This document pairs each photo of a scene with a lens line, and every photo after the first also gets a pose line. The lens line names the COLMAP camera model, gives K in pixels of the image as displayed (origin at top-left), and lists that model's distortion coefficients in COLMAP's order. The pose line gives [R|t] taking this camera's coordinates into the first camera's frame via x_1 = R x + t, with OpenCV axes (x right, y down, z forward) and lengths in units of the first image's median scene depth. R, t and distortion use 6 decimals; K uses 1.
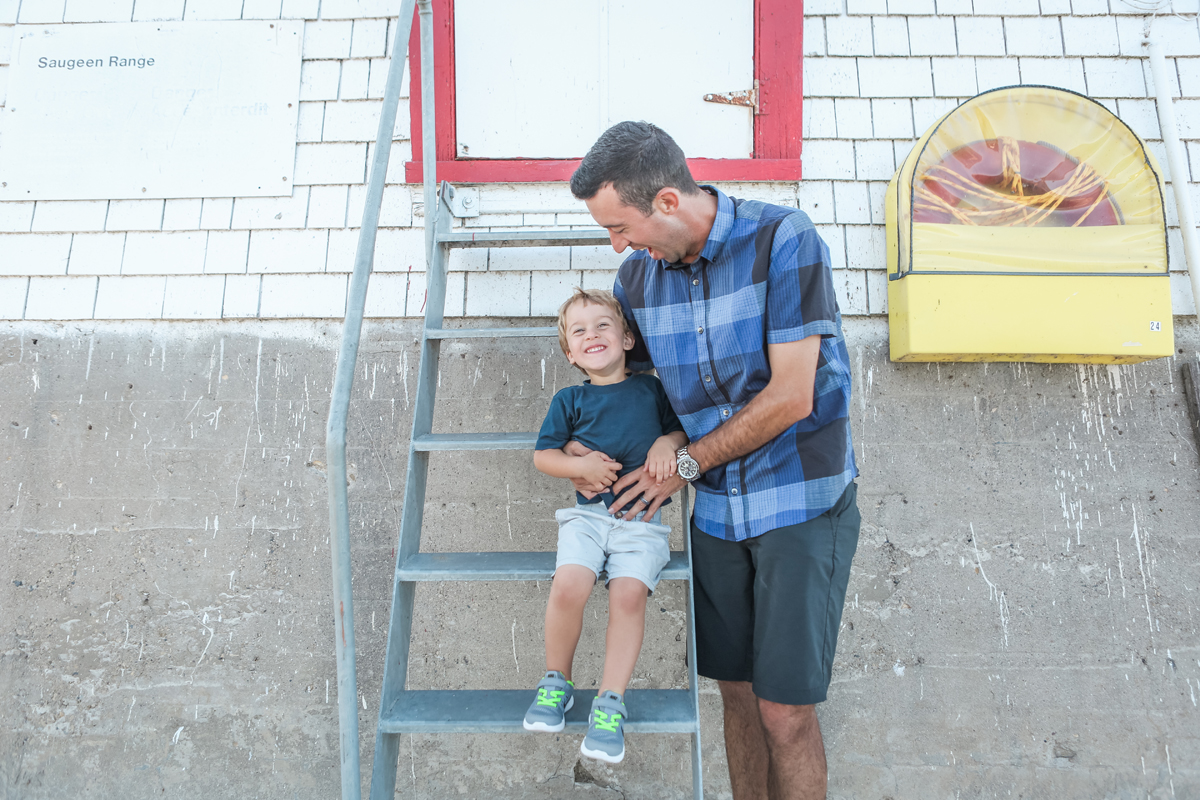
lens RADIAL K [[858.8, 0, 593.8], [0, 858.8, 403.2], [0, 0, 1]] dist [-0.081355, 0.091952]
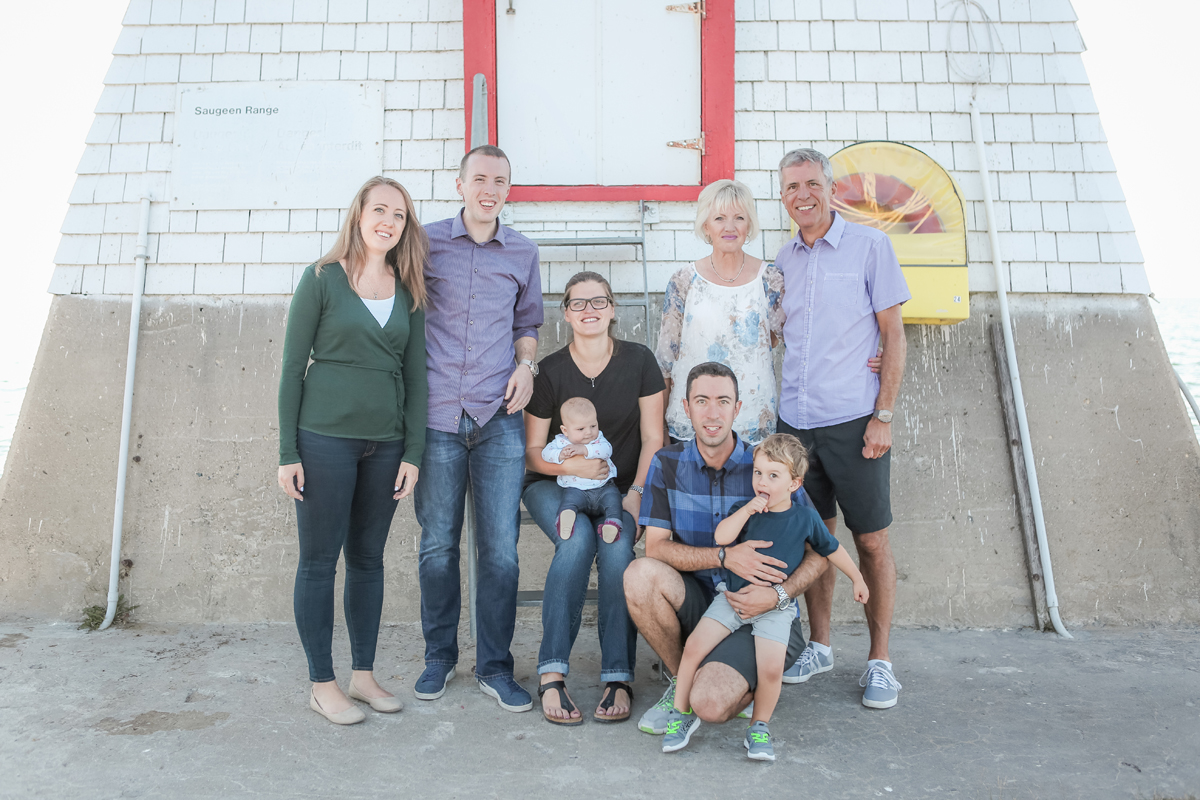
lens RADIAL K [[1211.3, 0, 579.1], [0, 1211.3, 393.0], [0, 0, 1]] dist [-0.029974, 0.034897]
pose [[0.999821, -0.001578, 0.018857, -0.063541], [0.001701, 0.999978, -0.006468, 0.085866], [-0.018846, 0.006499, 0.999801, -1.100781]]
